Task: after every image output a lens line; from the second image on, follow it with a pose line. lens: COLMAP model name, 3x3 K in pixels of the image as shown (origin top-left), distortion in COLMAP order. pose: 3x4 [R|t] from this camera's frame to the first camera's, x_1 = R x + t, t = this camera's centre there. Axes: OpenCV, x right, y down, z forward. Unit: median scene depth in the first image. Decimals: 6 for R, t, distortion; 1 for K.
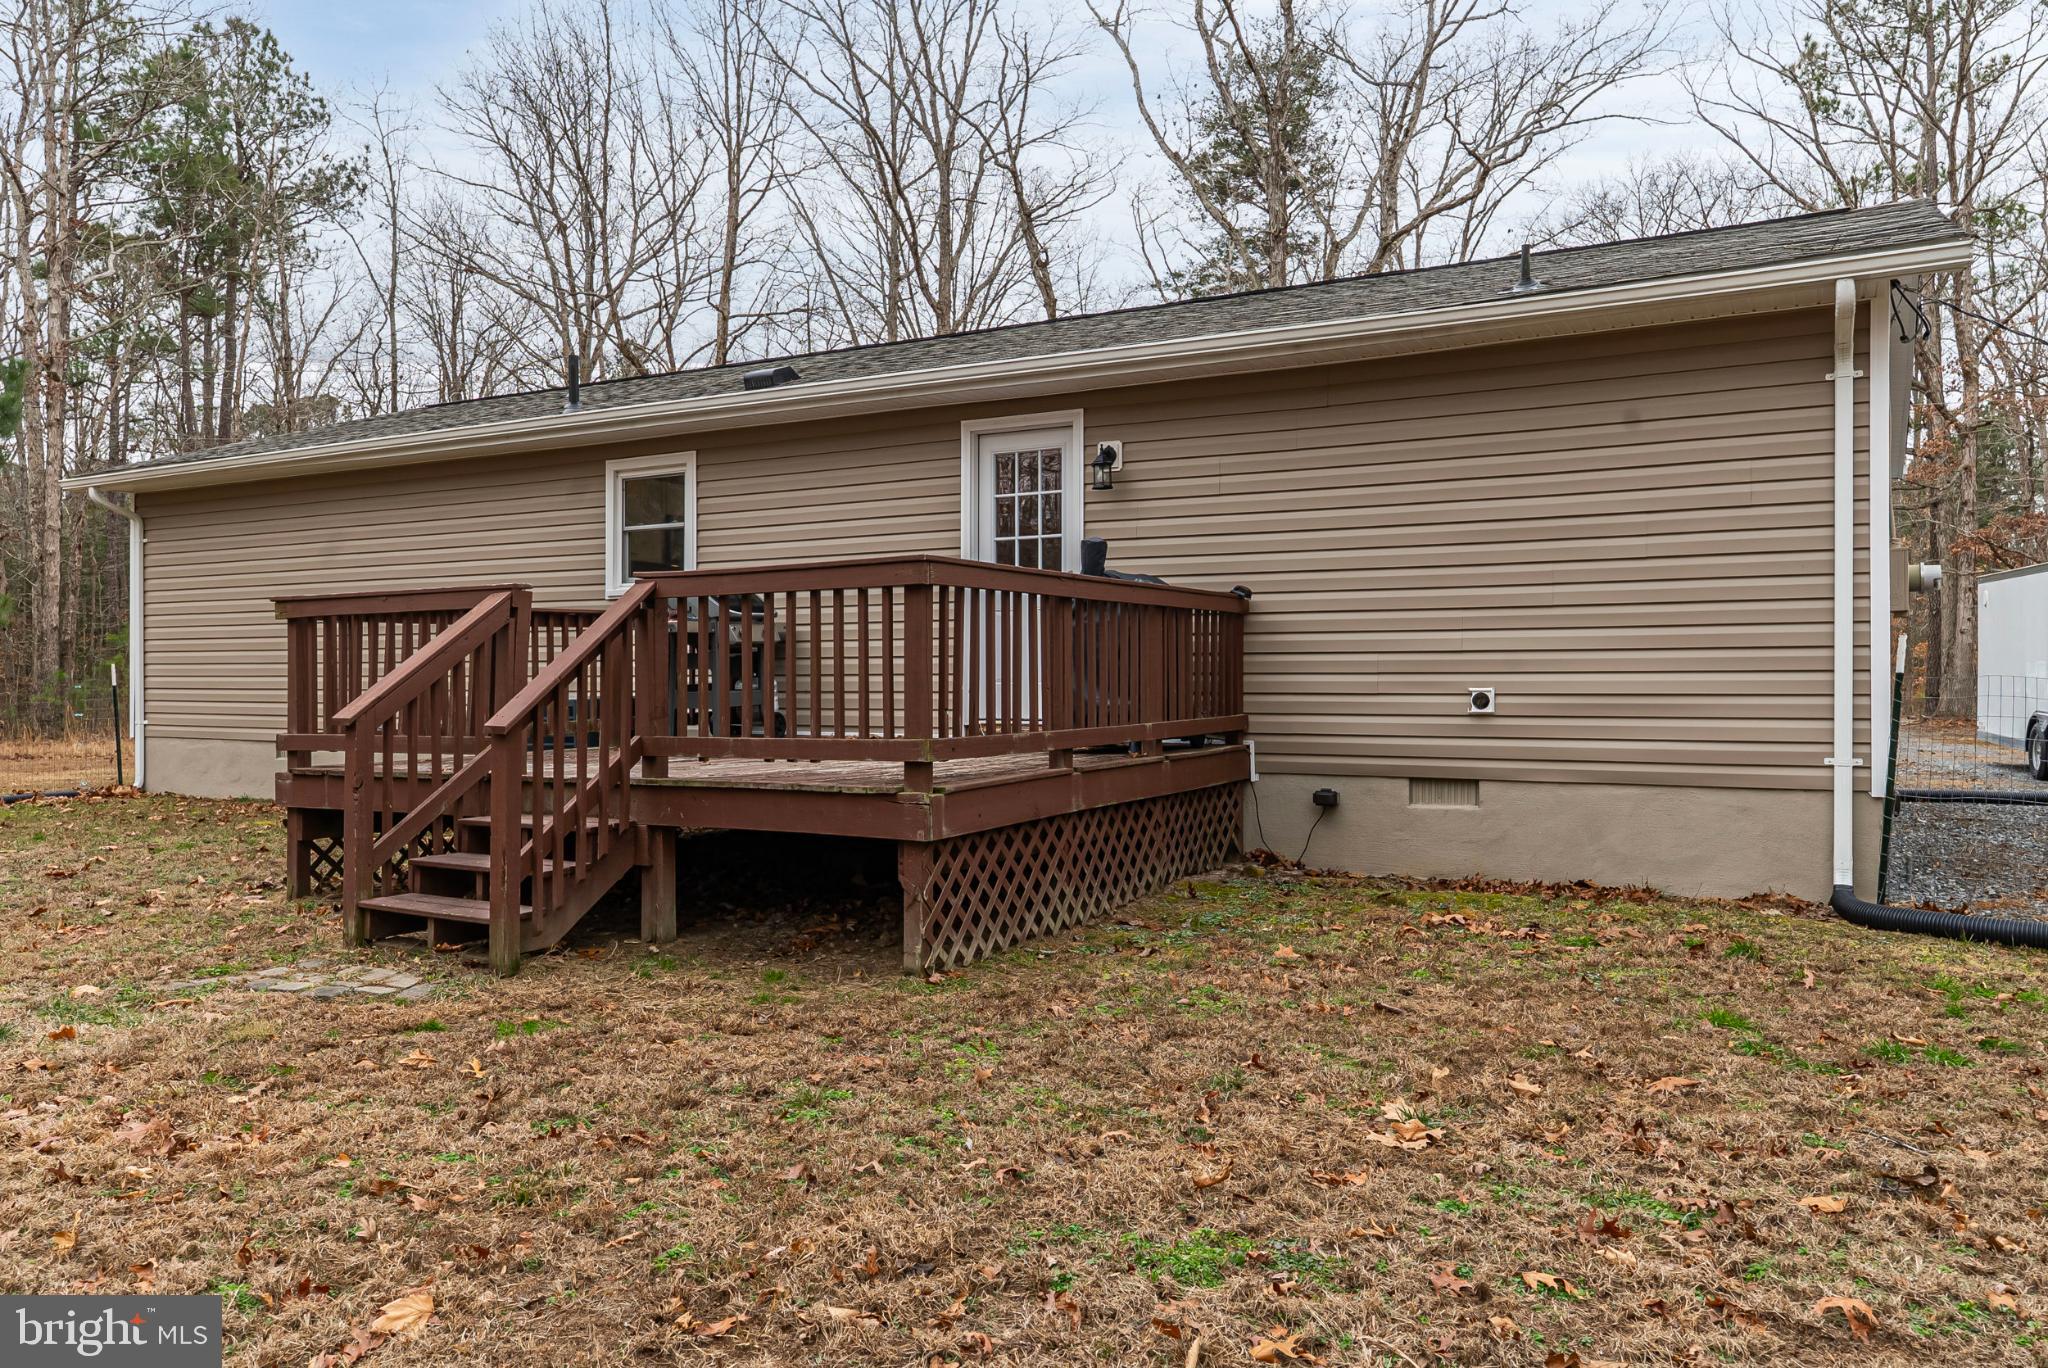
lens RADIAL K [[1435.5, 0, 1024.0], [0, 1435.5, 684.0], [0, 0, 1]] dist [-0.032976, -0.001261]
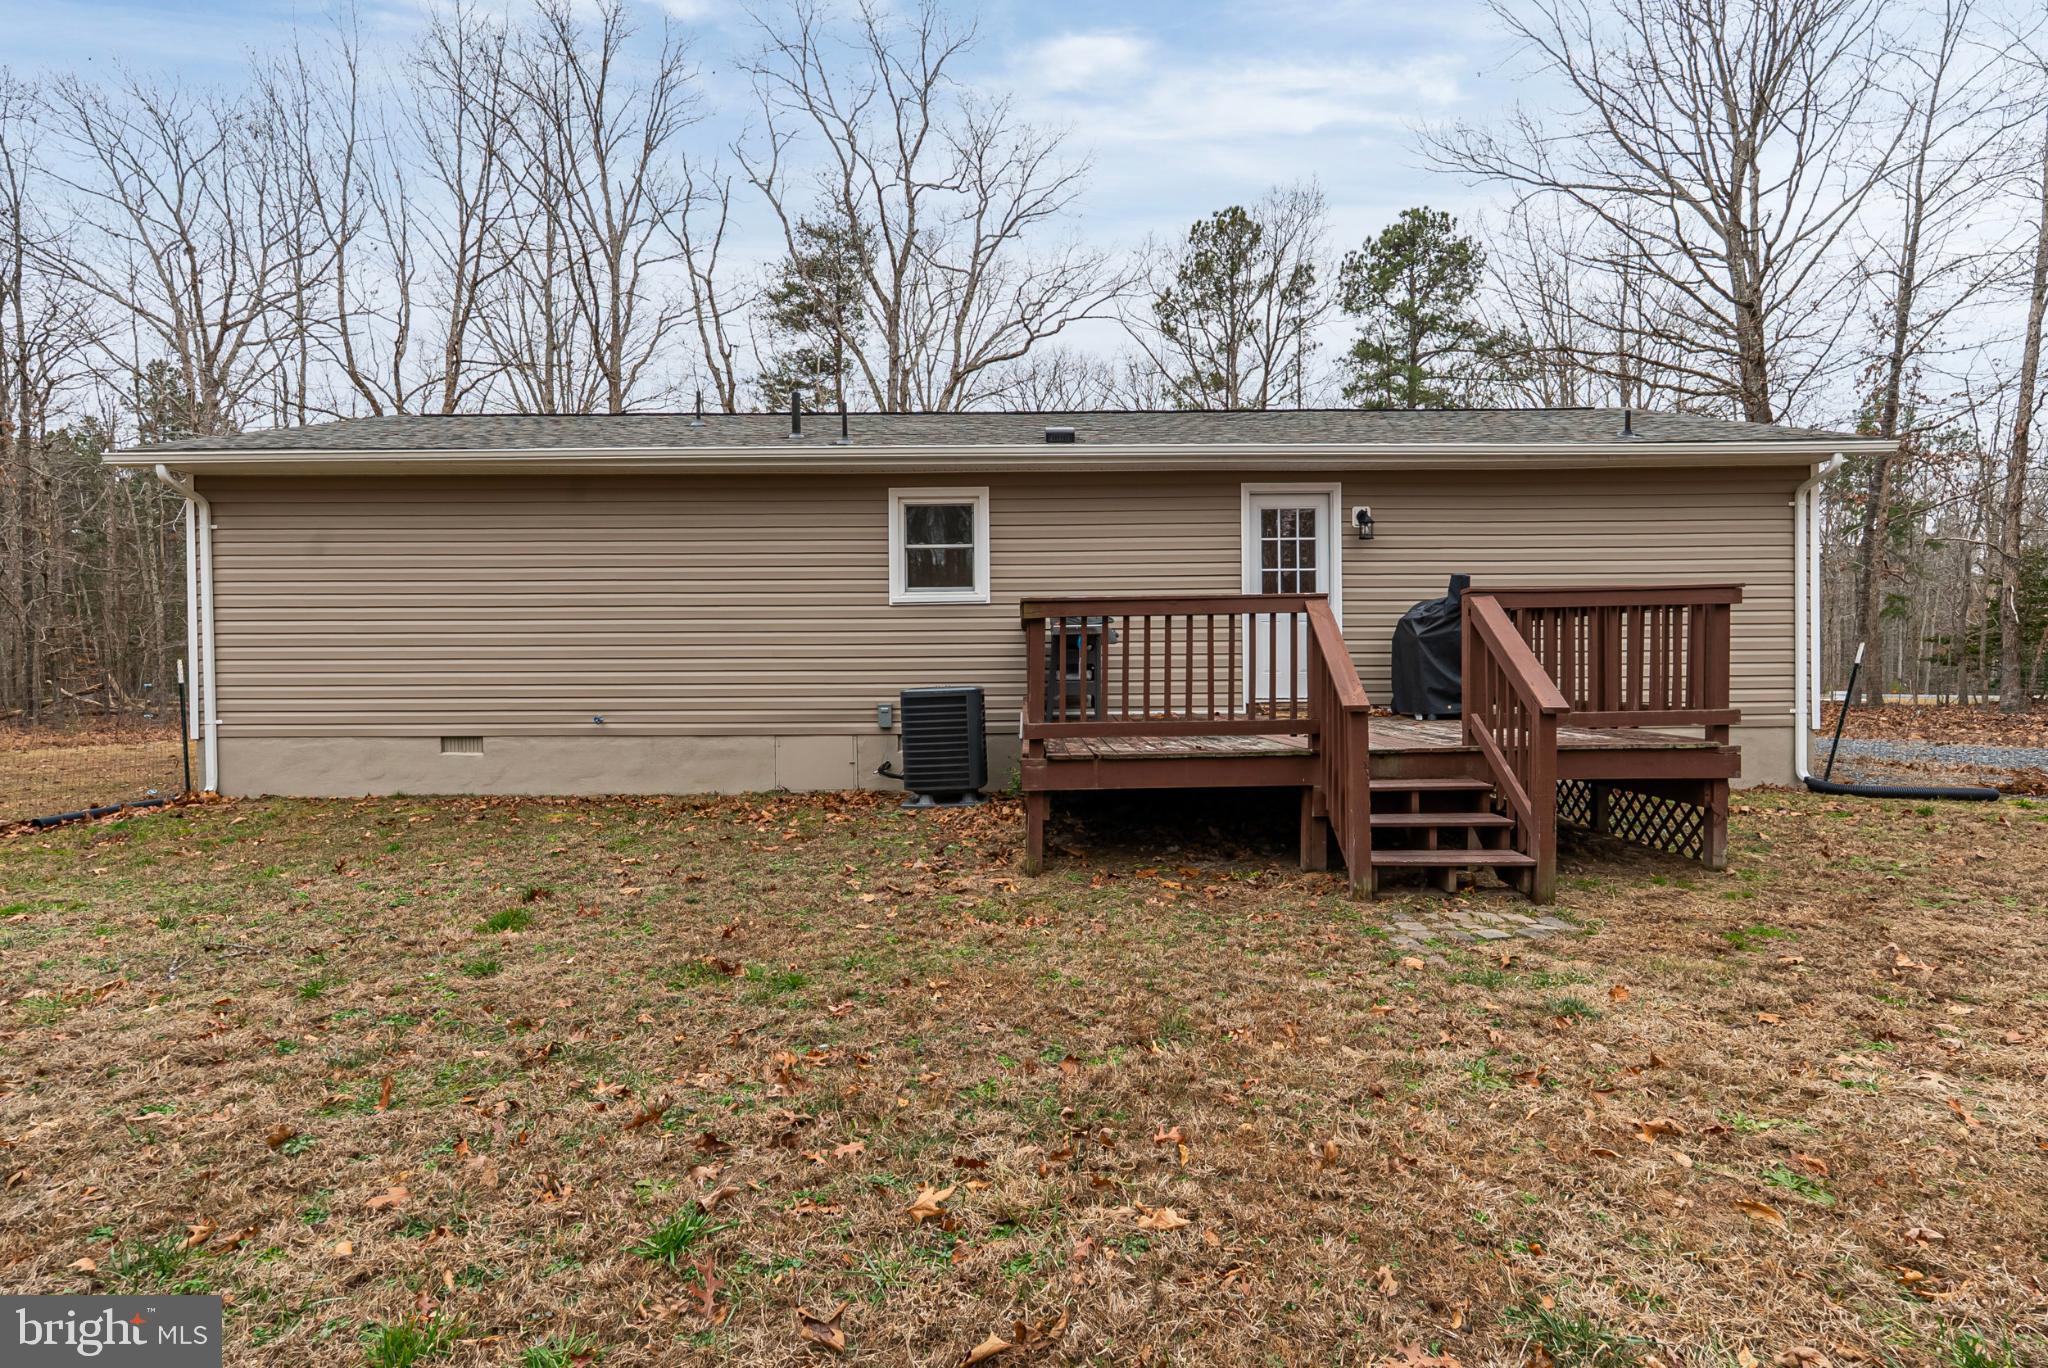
lens RADIAL K [[1008.8, 0, 1005.7], [0, 1008.8, 681.9], [0, 0, 1]] dist [-0.003281, -0.000700]
pose [[0.880520, -0.006760, 0.473961, -0.650442], [0.007052, 0.999974, 0.001162, 0.004490], [-0.473956, 0.002320, 0.880545, 0.234524]]
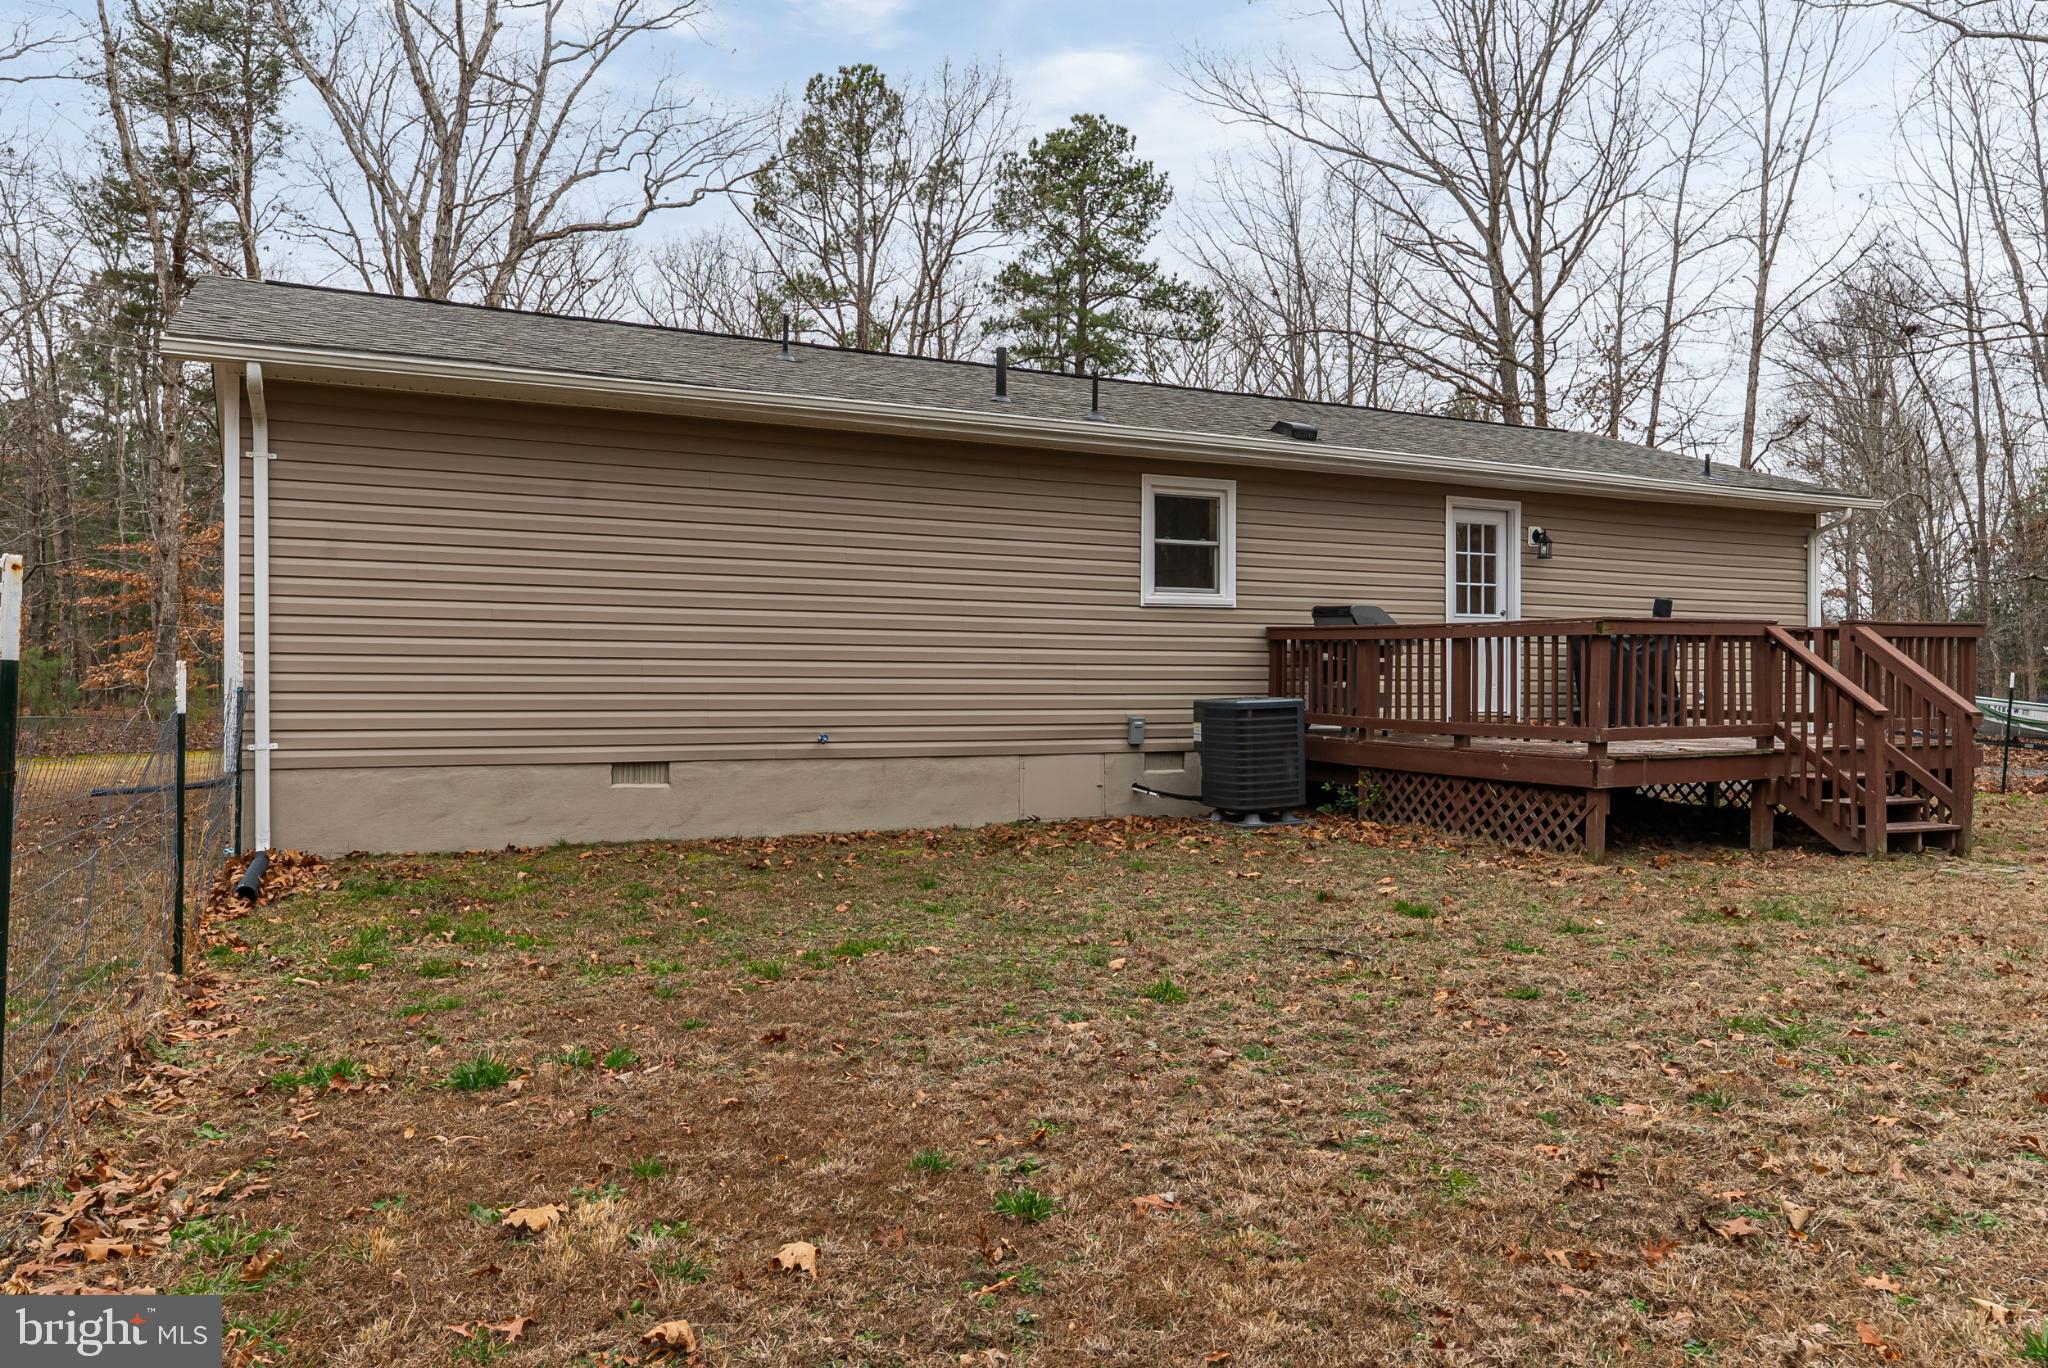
lens RADIAL K [[1471.3, 0, 1024.0], [0, 1471.3, 684.0], [0, 0, 1]] dist [-0.011410, -0.001425]
pose [[0.565292, 0.006217, 0.824867, -1.321744], [0.000808, 0.999967, -0.008090, 0.007014], [-0.824890, 0.005239, 0.565269, 0.498489]]
